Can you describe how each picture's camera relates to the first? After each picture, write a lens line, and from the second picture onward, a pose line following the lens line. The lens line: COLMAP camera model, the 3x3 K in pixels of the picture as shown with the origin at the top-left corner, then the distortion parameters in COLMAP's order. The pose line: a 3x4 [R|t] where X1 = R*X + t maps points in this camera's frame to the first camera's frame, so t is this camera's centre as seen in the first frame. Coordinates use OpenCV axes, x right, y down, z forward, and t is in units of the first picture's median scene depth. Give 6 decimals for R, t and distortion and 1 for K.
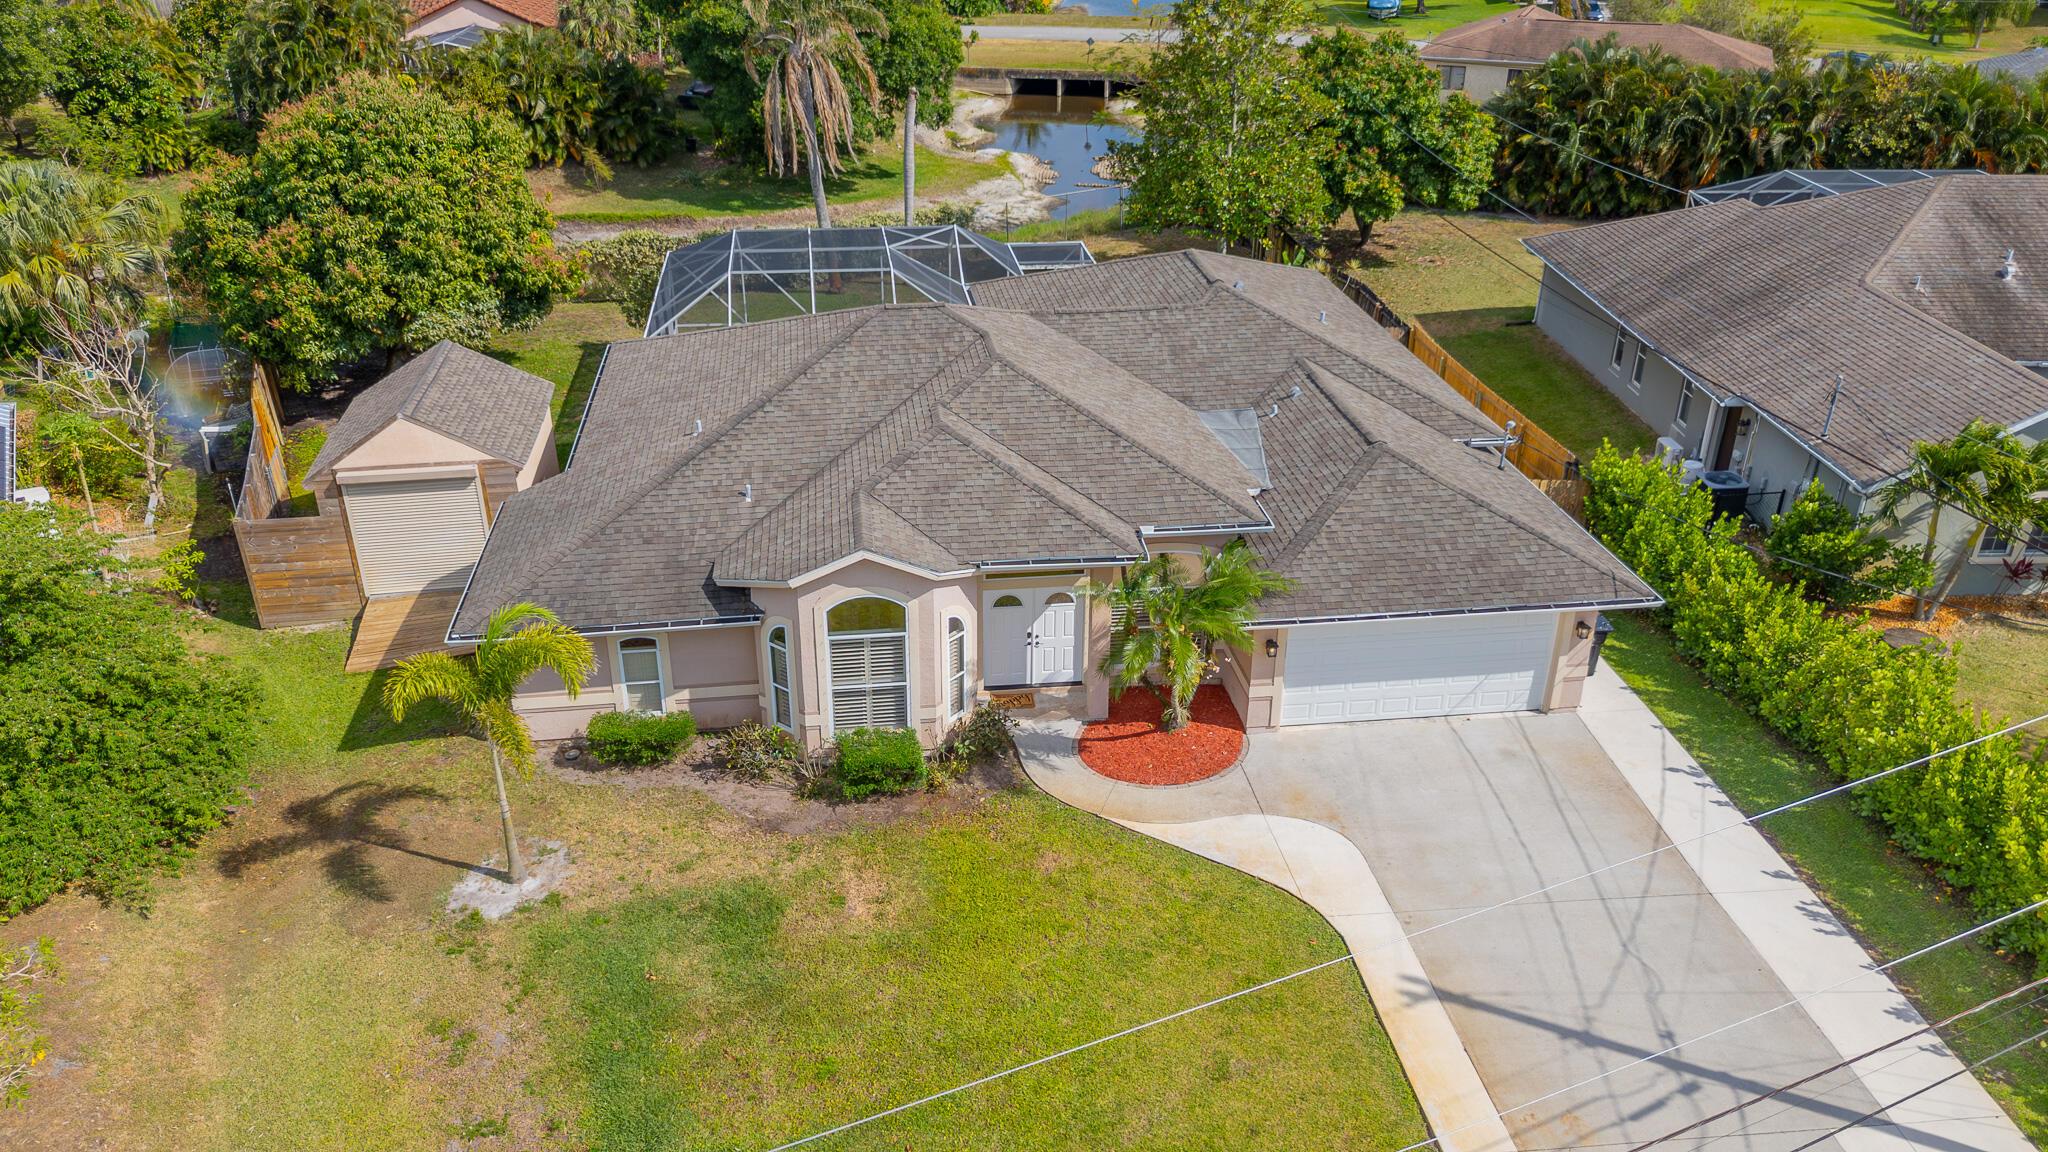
lens RADIAL K [[1561.5, 0, 1024.0], [0, 1561.5, 576.0], [0, 0, 1]] dist [0.005166, 0.002365]
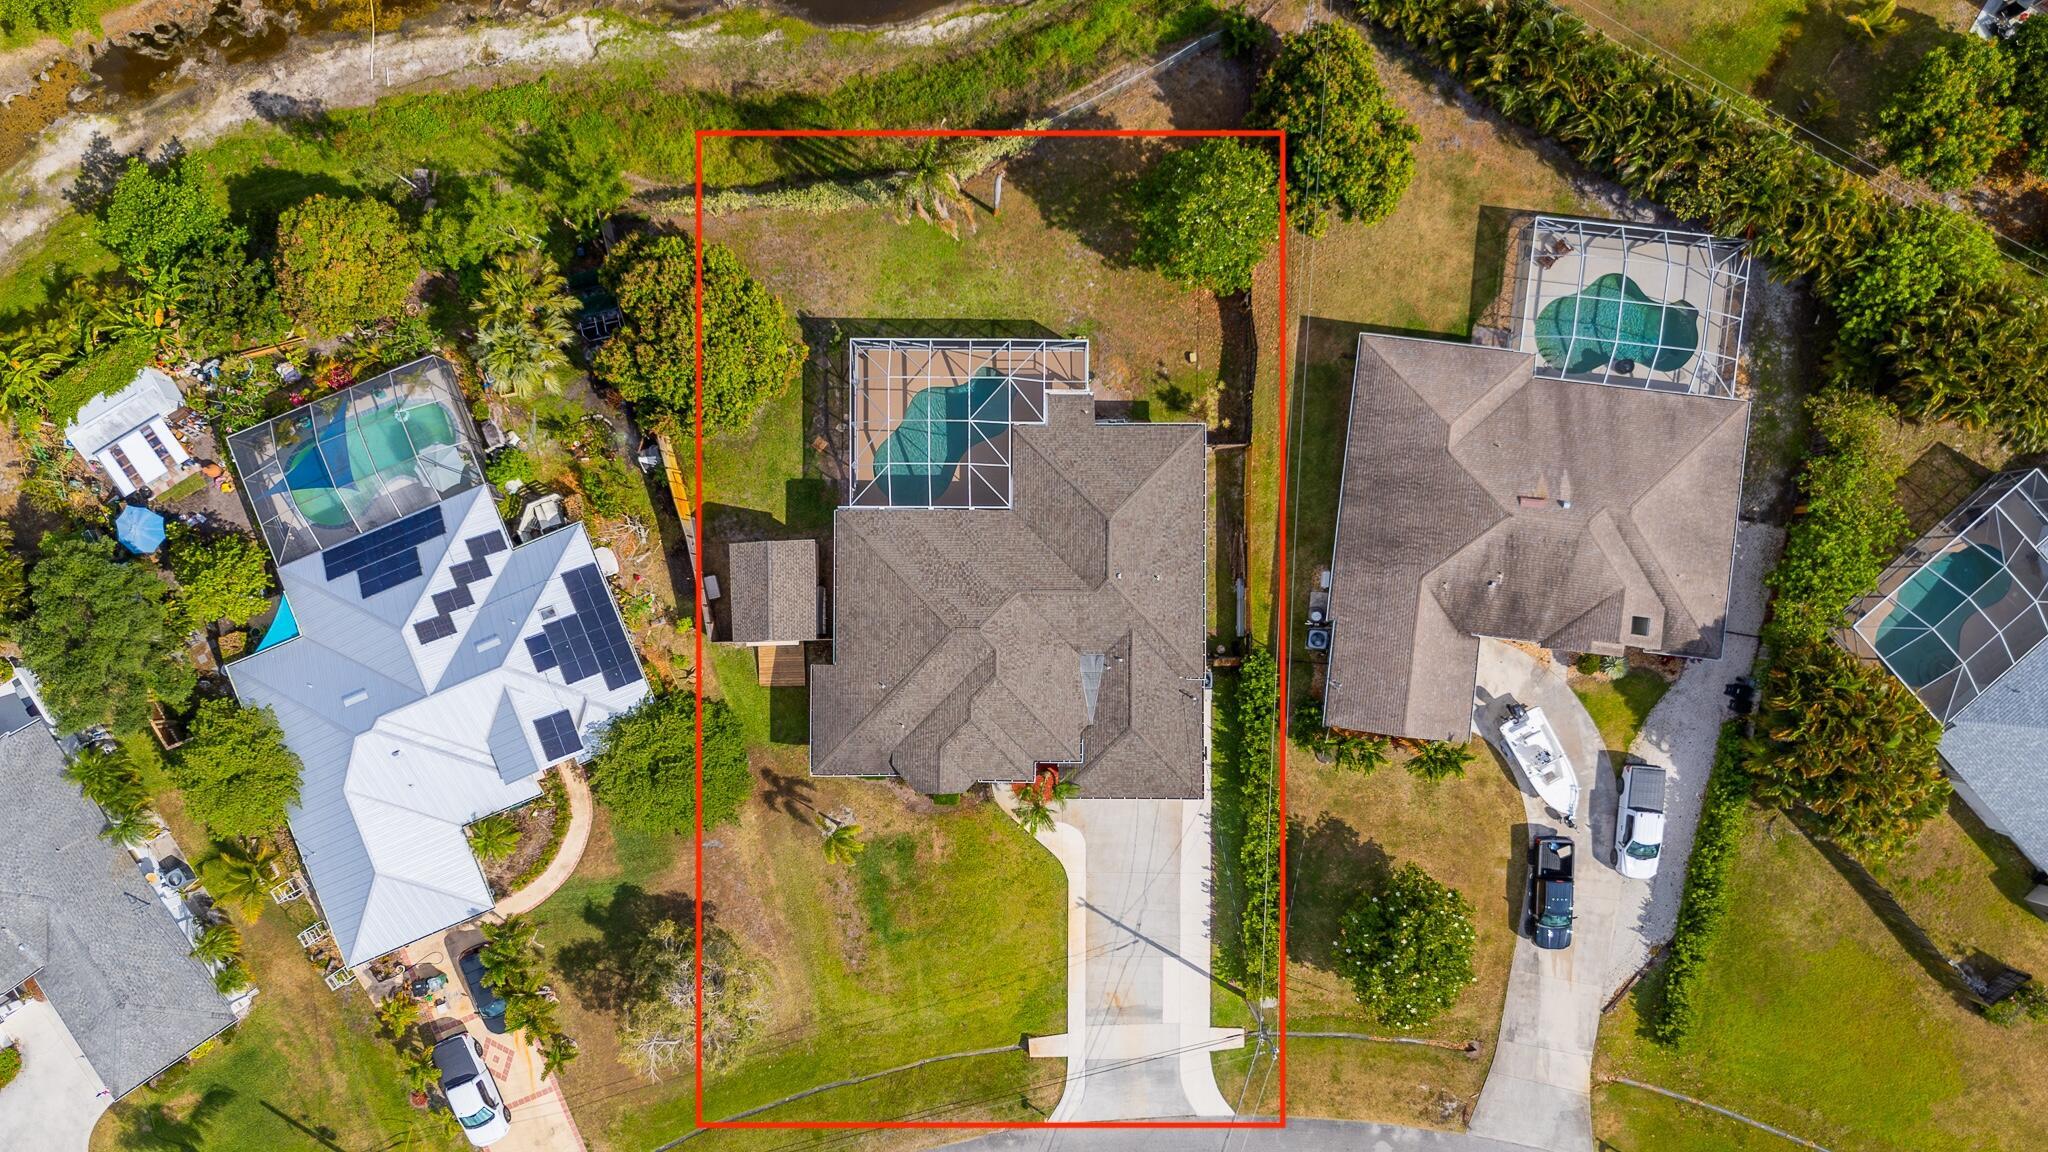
lens RADIAL K [[1561.5, 0, 1024.0], [0, 1561.5, 576.0], [0, 0, 1]] dist [0.005166, 0.002365]
pose [[0.990449, 0.137543, -0.009599, 0.038684], [-0.052115, 0.437918, 0.897503, -3.264828], [0.127649, -0.888431, 0.440904, 0.012052]]
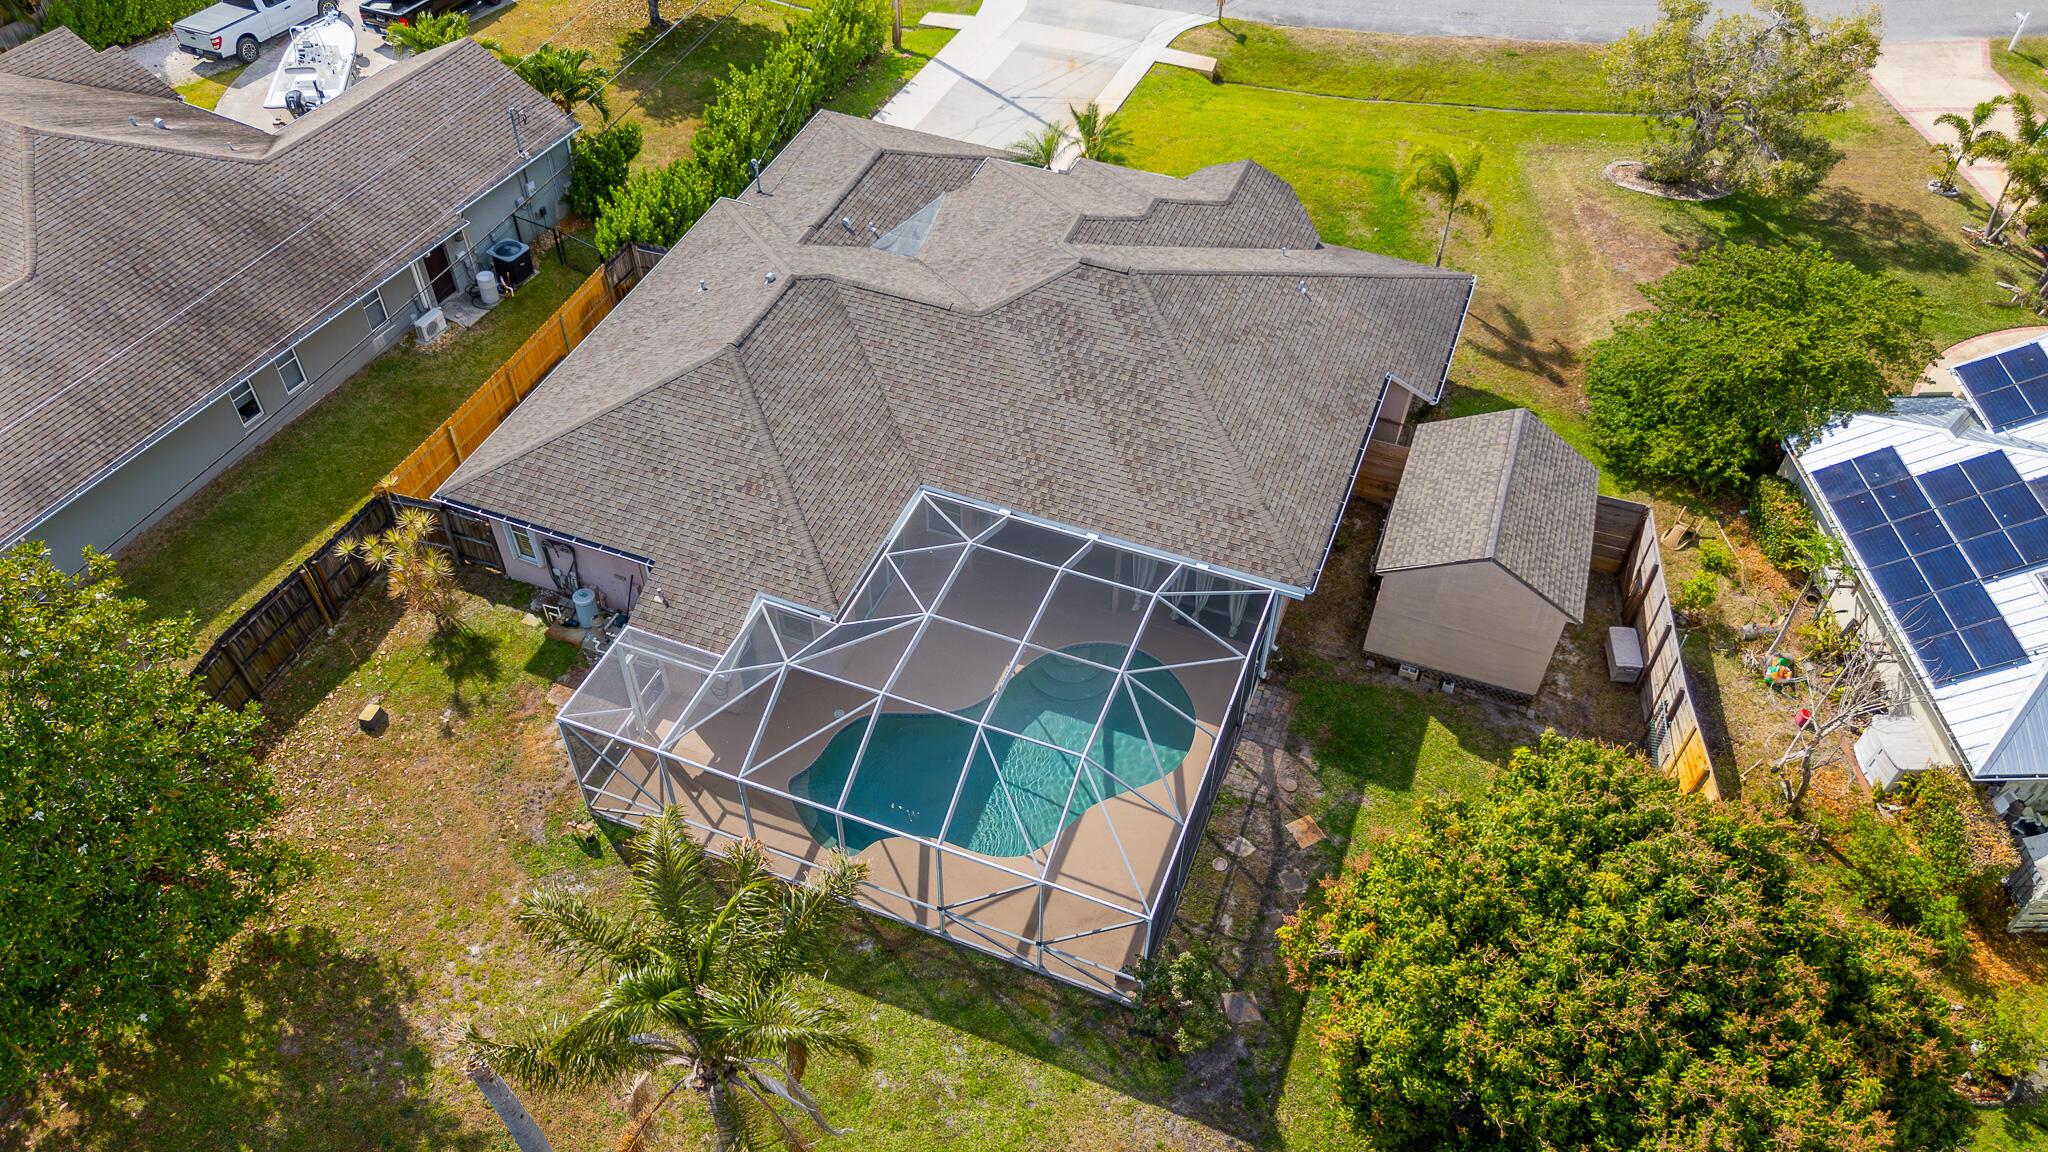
lens RADIAL K [[1561.5, 0, 1024.0], [0, 1561.5, 576.0], [0, 0, 1]] dist [0.005166, 0.002365]
pose [[-0.874695, -0.352398, 0.332752, -0.671628], [0.186419, 0.389119, 0.902128, -1.544073], [-0.447388, 0.851118, -0.274667, 2.121809]]
